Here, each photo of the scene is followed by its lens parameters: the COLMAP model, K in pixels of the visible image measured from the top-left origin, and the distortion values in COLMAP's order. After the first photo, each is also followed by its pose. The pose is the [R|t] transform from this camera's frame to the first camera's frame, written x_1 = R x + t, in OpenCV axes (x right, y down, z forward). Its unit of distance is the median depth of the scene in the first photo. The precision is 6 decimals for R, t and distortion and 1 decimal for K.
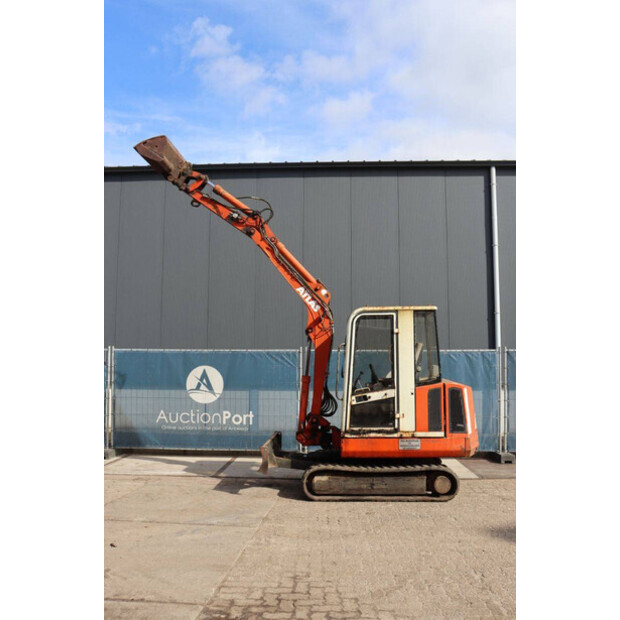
lens RADIAL K [[572.4, 0, 313.6], [0, 572.4, 311.3], [0, 0, 1]] dist [-0.093370, 0.007825]
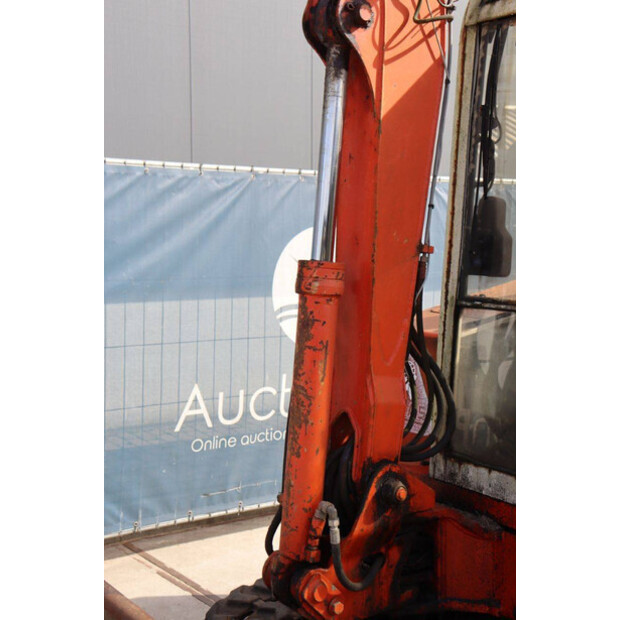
lens RADIAL K [[964.1, 0, 309.6], [0, 964.1, 310.4], [0, 0, 1]] dist [0.129745, 0.133779]
pose [[0.788845, -0.046062, 0.612864, -0.239257], [-0.058648, 0.986995, 0.149669, 0.090742], [-0.611788, -0.154009, 0.775885, 0.844192]]
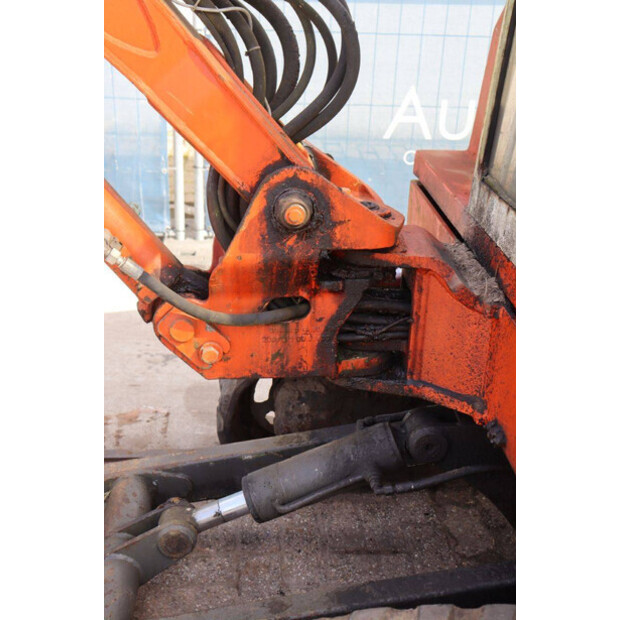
lens RADIAL K [[806.3, 0, 308.9], [0, 806.3, 311.7], [0, 0, 1]] dist [0.024732, 0.068155]
pose [[0.991358, -0.017581, 0.129999, -0.020278], [-0.045281, 0.884210, 0.464889, 0.141304], [-0.123120, -0.466758, 0.875773, 0.915157]]
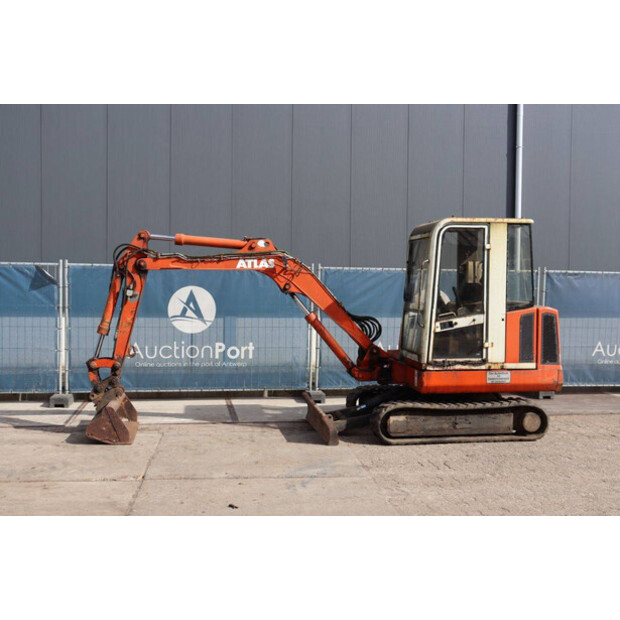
lens RADIAL K [[716.8, 0, 310.5], [0, 716.8, 308.7], [0, 0, 1]] dist [-0.006591, 0.042198]
pose [[0.978397, 0.001423, 0.206730, -0.337977], [-0.026887, 0.992359, 0.120418, 0.004528], [-0.204979, -0.123375, 0.970959, 0.001210]]
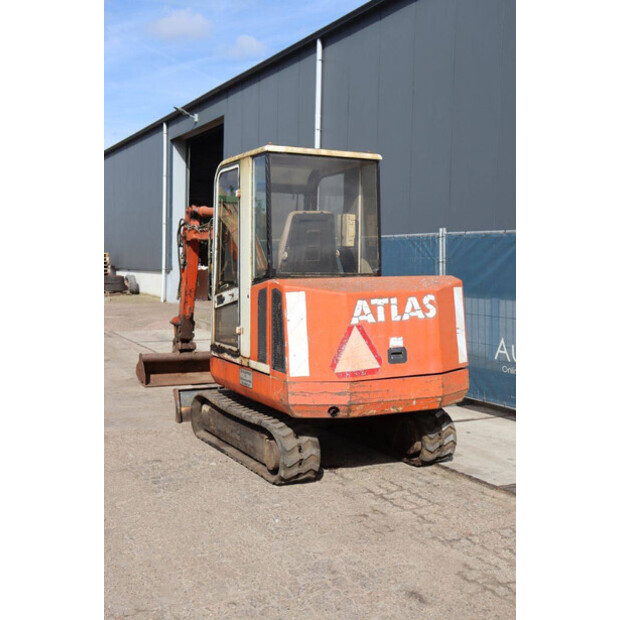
lens RADIAL K [[758.5, 0, 310.4], [0, 758.5, 309.6], [0, 0, 1]] dist [-0.001565, 0.000222]
pose [[0.499362, 0.064576, -0.863983, 0.899919], [0.060891, 0.992137, 0.109348, 0.073852], [0.864251, -0.107213, 0.491504, 0.655154]]
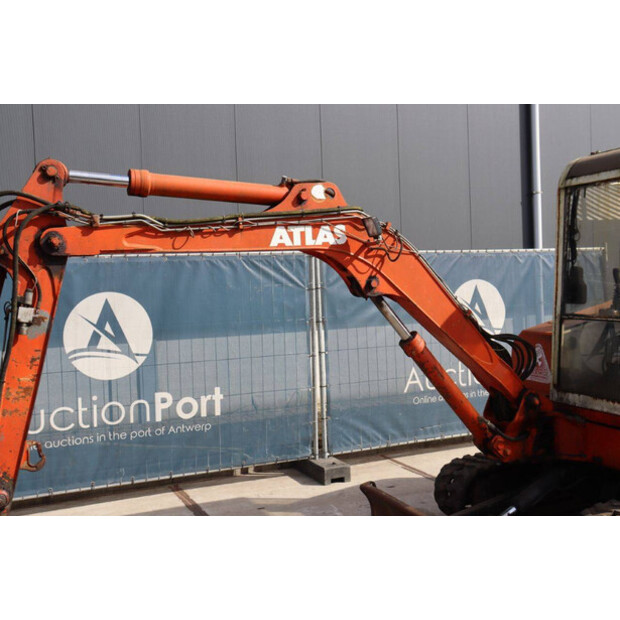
lens RADIAL K [[716.8, 0, 310.5], [0, 716.8, 308.7], [0, 0, 1]] dist [-0.006591, 0.042198]
pose [[0.893301, -0.048164, 0.446870, -0.422431], [-0.005546, 0.992985, 0.118110, 0.063806], [-0.449424, -0.107986, 0.886768, 0.659853]]
